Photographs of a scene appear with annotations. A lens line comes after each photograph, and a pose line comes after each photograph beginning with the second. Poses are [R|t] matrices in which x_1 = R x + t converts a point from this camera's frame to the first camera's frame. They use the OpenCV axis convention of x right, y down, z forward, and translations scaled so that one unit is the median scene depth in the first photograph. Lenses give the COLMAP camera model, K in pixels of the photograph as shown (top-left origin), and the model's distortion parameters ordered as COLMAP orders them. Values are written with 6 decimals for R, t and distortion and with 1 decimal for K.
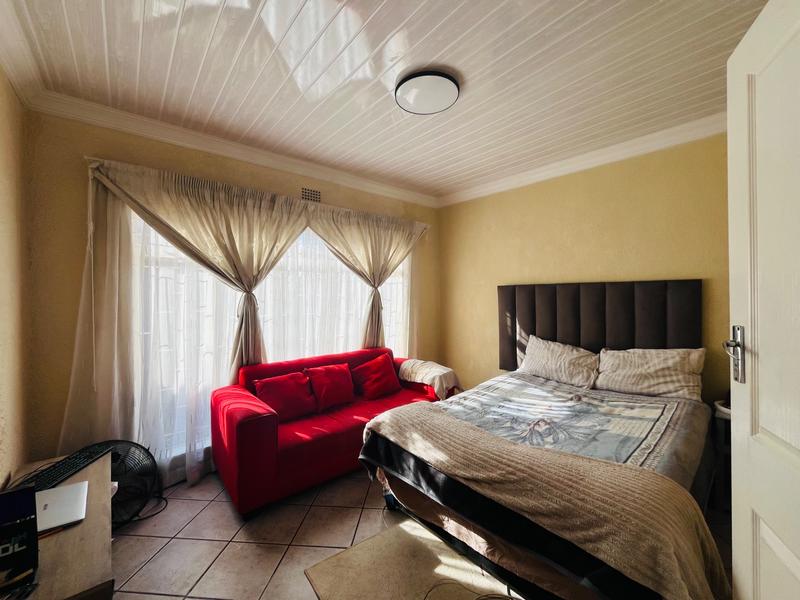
lens RADIAL K [[327.2, 0, 399.4], [0, 327.2, 299.2], [0, 0, 1]] dist [-0.007502, 0.000582]
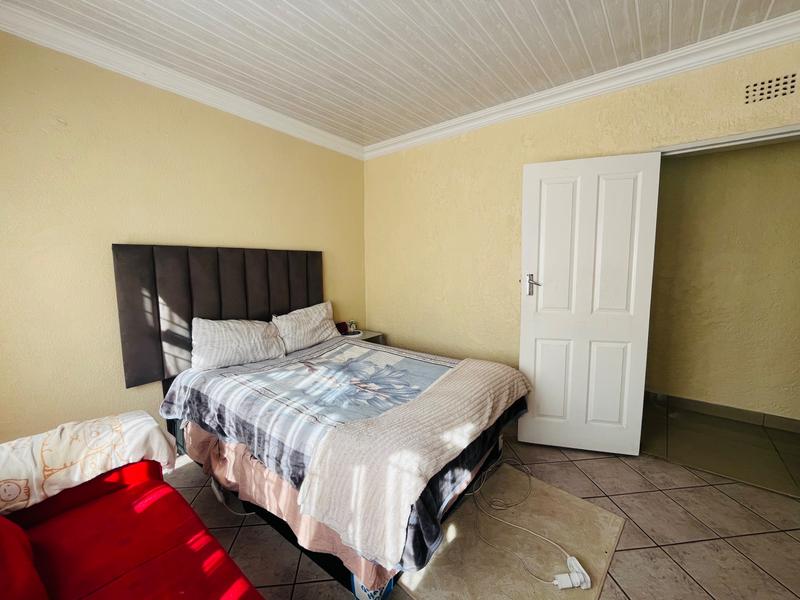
lens RADIAL K [[327.2, 0, 398.9], [0, 327.2, 300.5], [0, 0, 1]] dist [-0.007502, 0.000582]
pose [[-0.191958, -0.105186, 0.975750, -0.498918], [0.006449, 0.994083, 0.108431, -0.002495], [-0.981382, 0.027106, -0.190144, 0.930753]]
